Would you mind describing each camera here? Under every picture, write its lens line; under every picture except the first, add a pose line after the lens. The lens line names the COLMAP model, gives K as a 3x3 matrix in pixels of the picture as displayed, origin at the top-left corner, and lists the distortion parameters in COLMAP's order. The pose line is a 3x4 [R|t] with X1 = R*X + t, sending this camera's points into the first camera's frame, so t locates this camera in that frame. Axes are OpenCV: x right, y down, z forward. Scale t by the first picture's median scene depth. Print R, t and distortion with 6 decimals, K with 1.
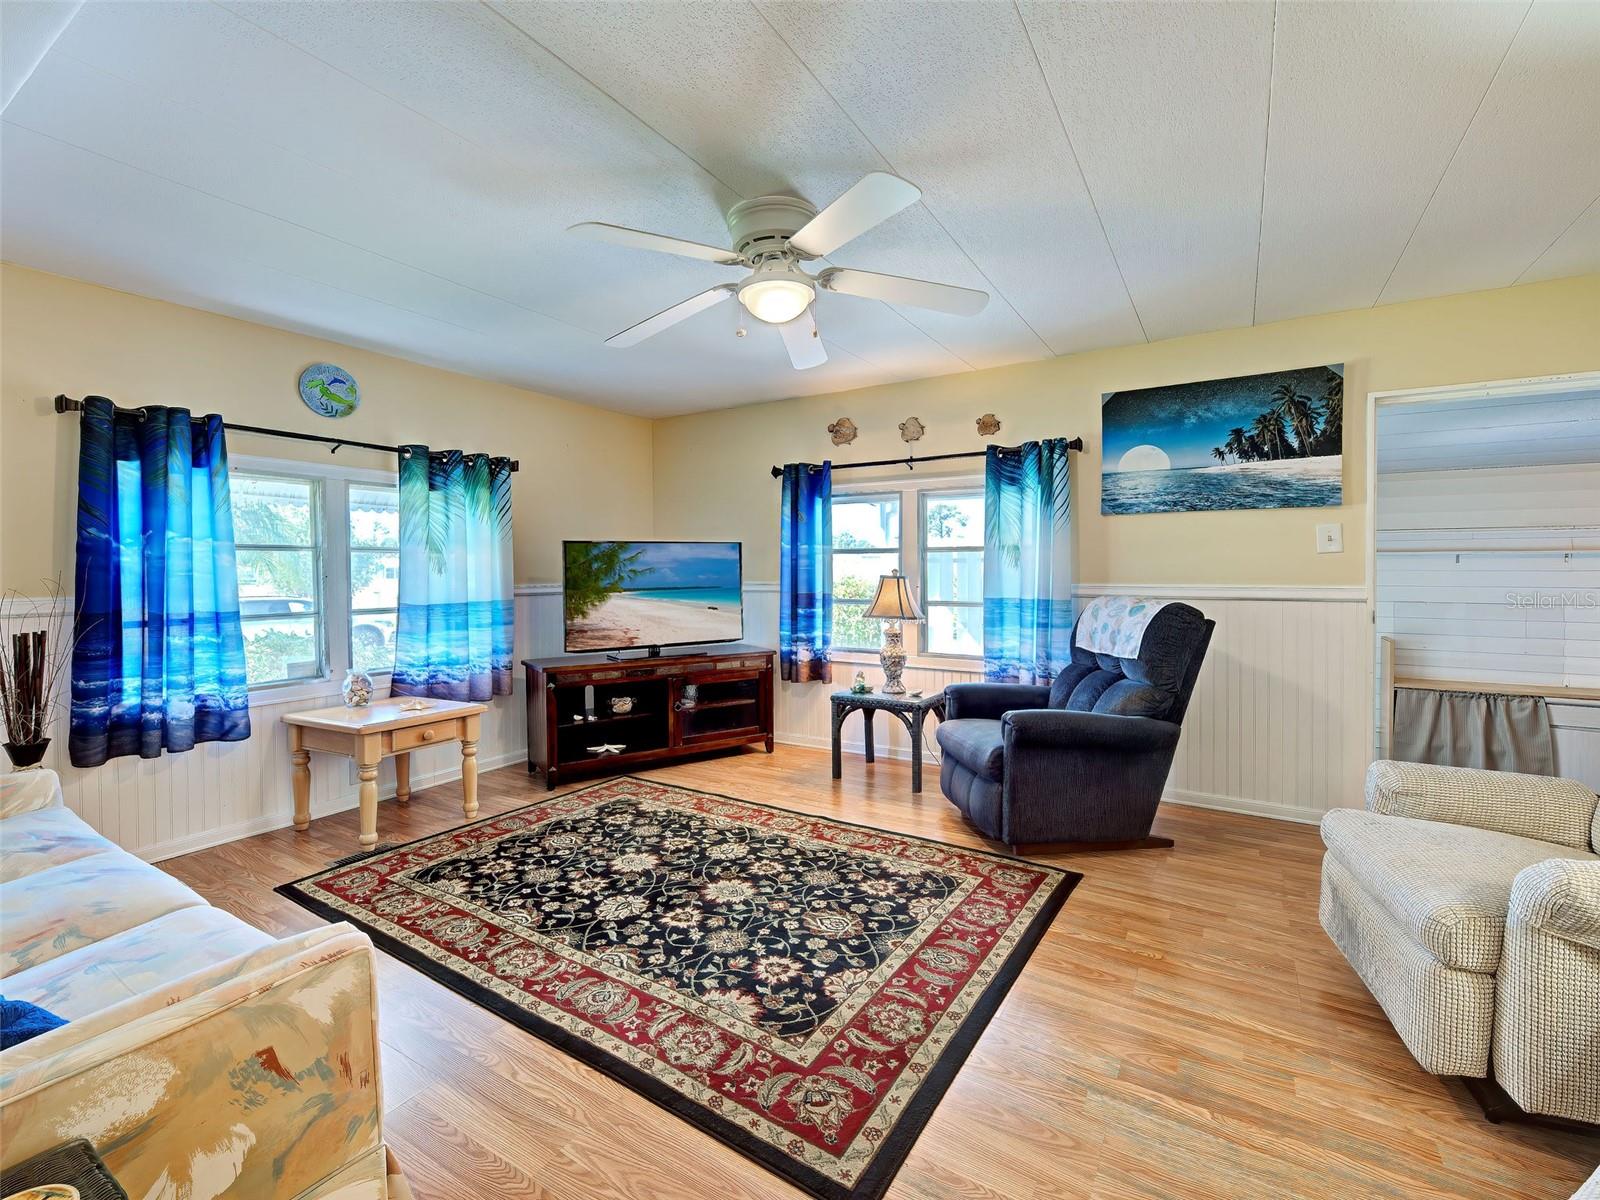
lens RADIAL K [[712.0, 0, 800.7], [0, 712.0, 572.6], [0, 0, 1]] dist [-0.002083, -0.000879]
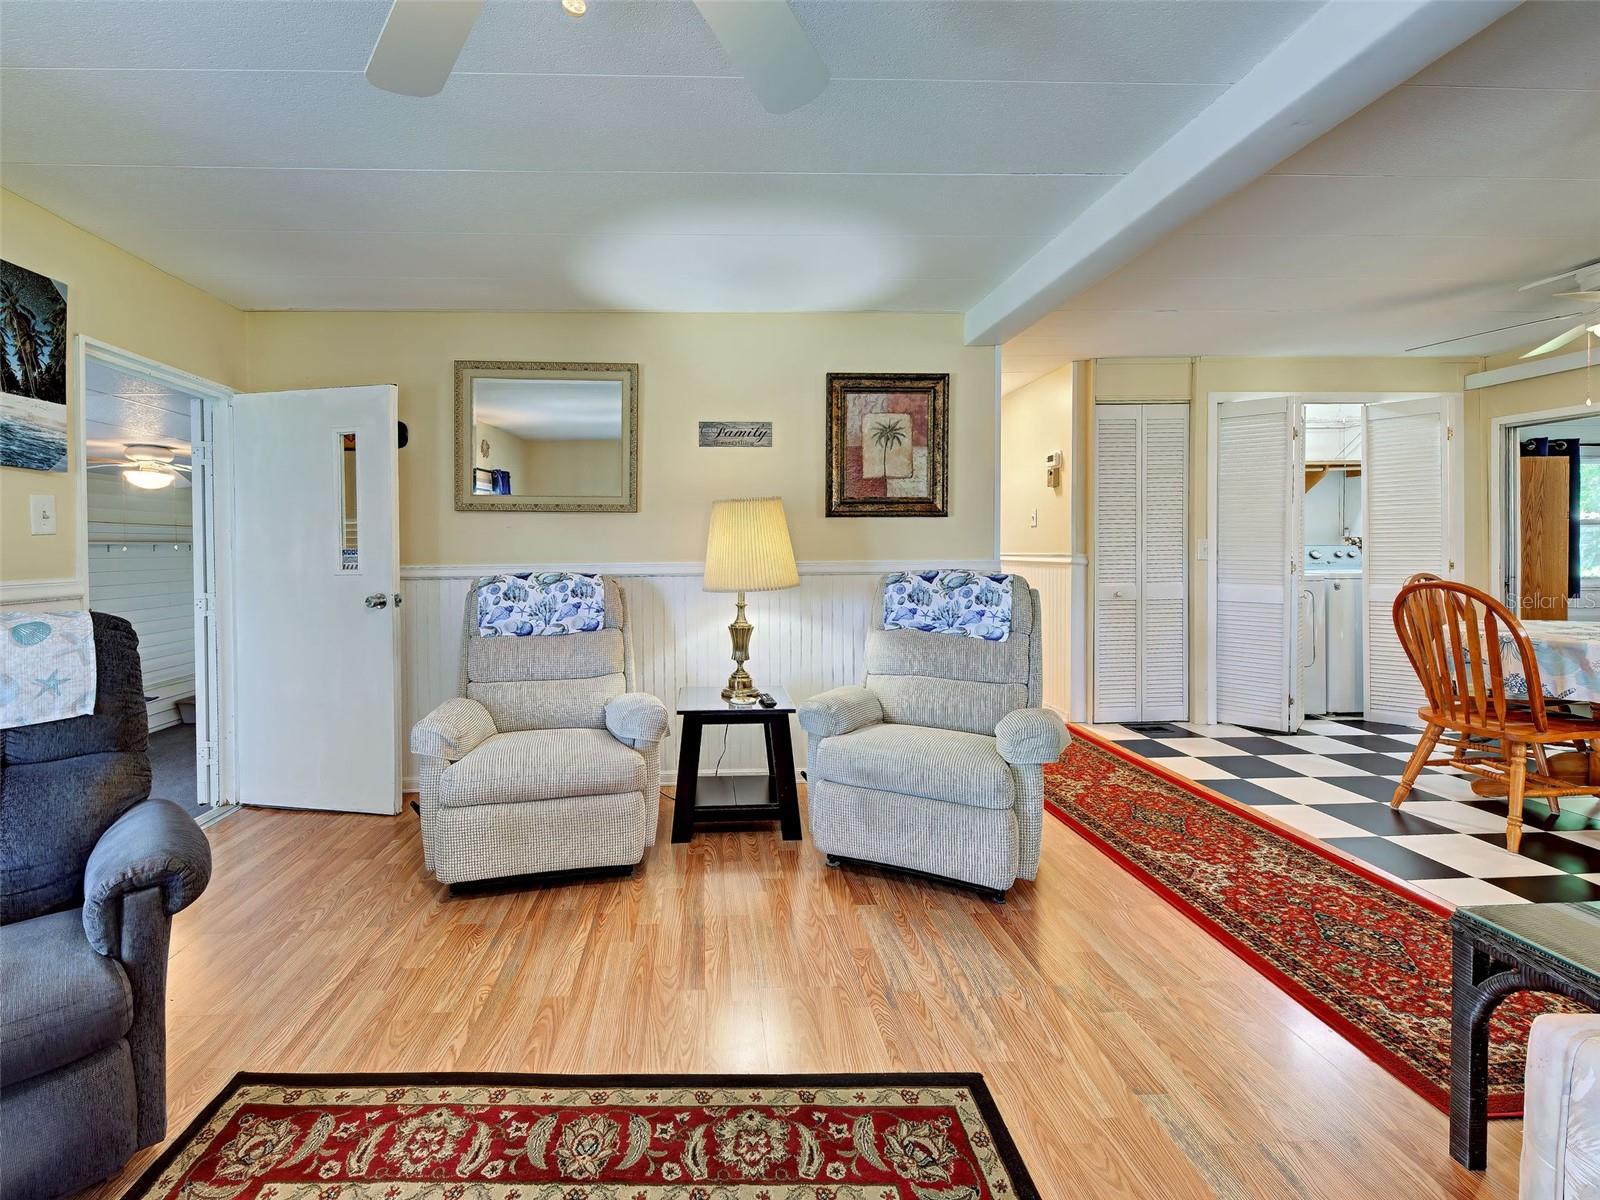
lens RADIAL K [[712.0, 0, 773.2], [0, 712.0, 555.9], [0, 0, 1]] dist [-0.002083, -0.000879]
pose [[-0.600565, 0.001288, 0.799575, -0.456337], [0.018630, 0.999750, 0.012383, -0.002300], [-0.799359, 0.022333, -0.600439, 1.336170]]
